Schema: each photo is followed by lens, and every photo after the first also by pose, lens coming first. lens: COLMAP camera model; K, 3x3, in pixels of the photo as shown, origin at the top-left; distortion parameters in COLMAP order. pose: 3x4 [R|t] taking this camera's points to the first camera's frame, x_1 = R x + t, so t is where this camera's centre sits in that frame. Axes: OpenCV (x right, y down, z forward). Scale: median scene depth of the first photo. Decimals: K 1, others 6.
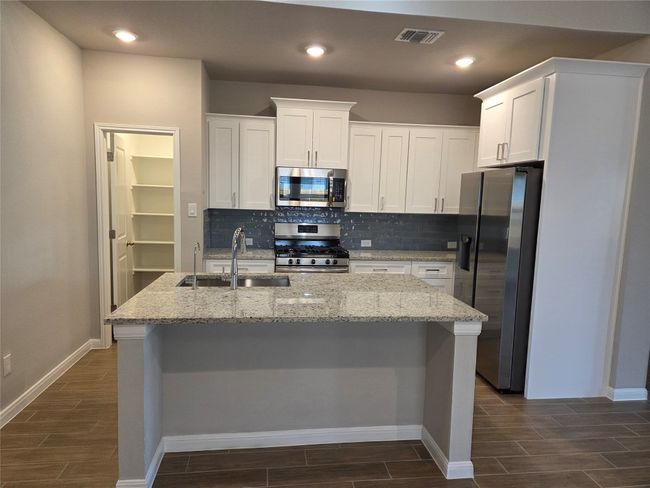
lens RADIAL K [[429.3, 0, 321.9], [0, 429.3, 243.3], [0, 0, 1]] dist [0.095905, -0.097309]
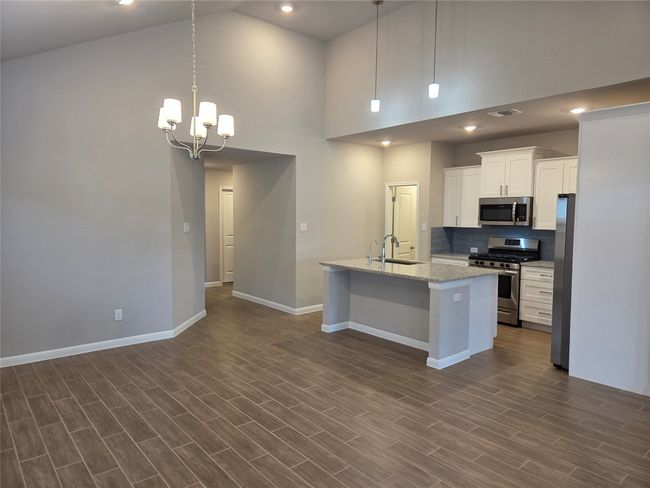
lens RADIAL K [[429.3, 0, 321.9], [0, 429.3, 243.3], [0, 0, 1]] dist [0.095905, -0.097309]
pose [[0.532623, 0.032611, -0.845724, 0.925712], [-0.082368, 0.996511, -0.013449, 0.042537], [0.842335, 0.076824, 0.533451, -0.243941]]
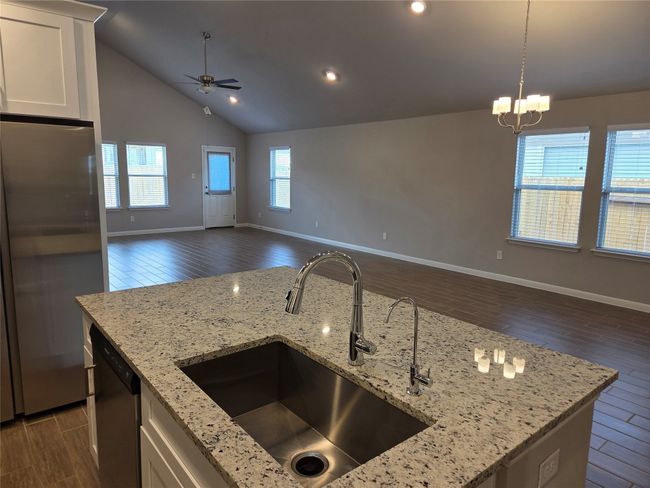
lens RADIAL K [[429.3, 0, 321.9], [0, 429.3, 243.3], [0, 0, 1]] dist [0.095905, -0.097309]
pose [[-0.518632, -0.178878, 0.836076, -0.389757], [0.061446, 0.967543, 0.245121, -0.107243], [-0.852787, 0.178501, -0.490808, 0.829905]]
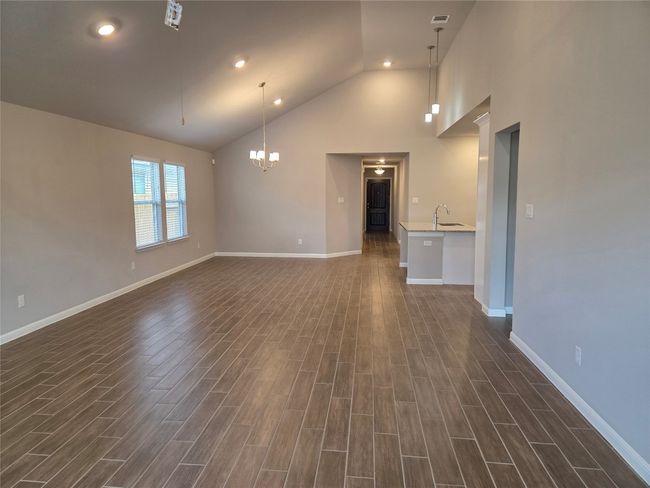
lens RADIAL K [[429.3, 0, 321.9], [0, 429.3, 243.3], [0, 0, 1]] dist [0.095905, -0.097309]
pose [[-0.240275, 0.082122, -0.967225, 1.950646], [-0.110445, 0.987632, 0.111291, -0.009060], [0.964401, 0.133566, -0.228233, 0.621611]]
